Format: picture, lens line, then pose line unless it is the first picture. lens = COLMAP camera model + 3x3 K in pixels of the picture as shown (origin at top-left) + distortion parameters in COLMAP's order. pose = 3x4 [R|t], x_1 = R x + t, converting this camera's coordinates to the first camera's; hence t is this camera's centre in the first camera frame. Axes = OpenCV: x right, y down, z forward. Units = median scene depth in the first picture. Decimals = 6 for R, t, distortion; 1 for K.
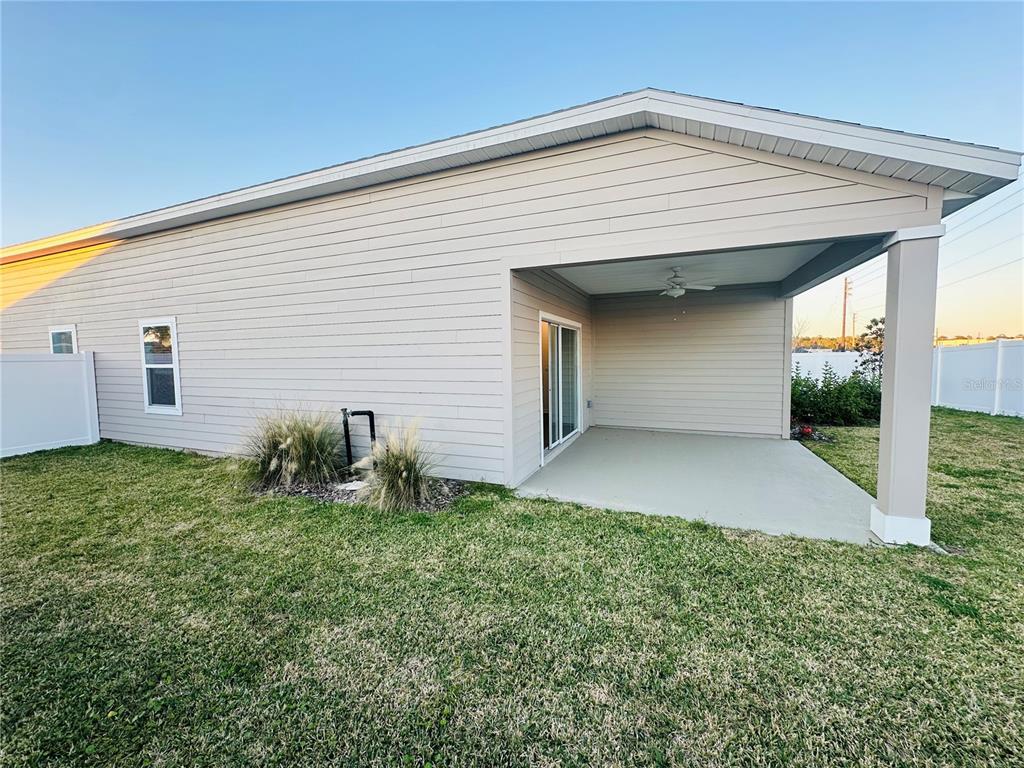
lens RADIAL K [[409.2, 0, 507.3], [0, 409.2, 388.1], [0, 0, 1]] dist [-0.006195, -0.000189]
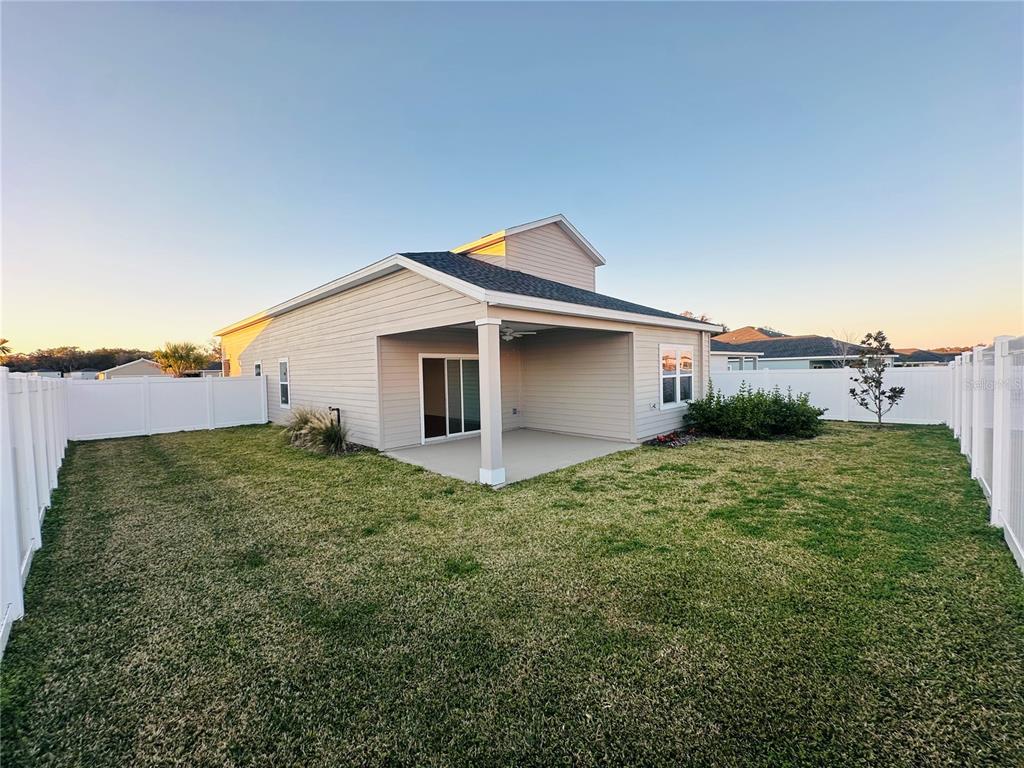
lens RADIAL K [[409.2, 0, 521.2], [0, 409.2, 381.6], [0, 0, 1]] dist [-0.006195, -0.000189]
pose [[0.925532, 0.005081, -0.378635, 1.115767], [-0.021732, 0.998975, -0.039714, -0.010070], [0.378045, 0.044985, 0.924693, -0.428275]]
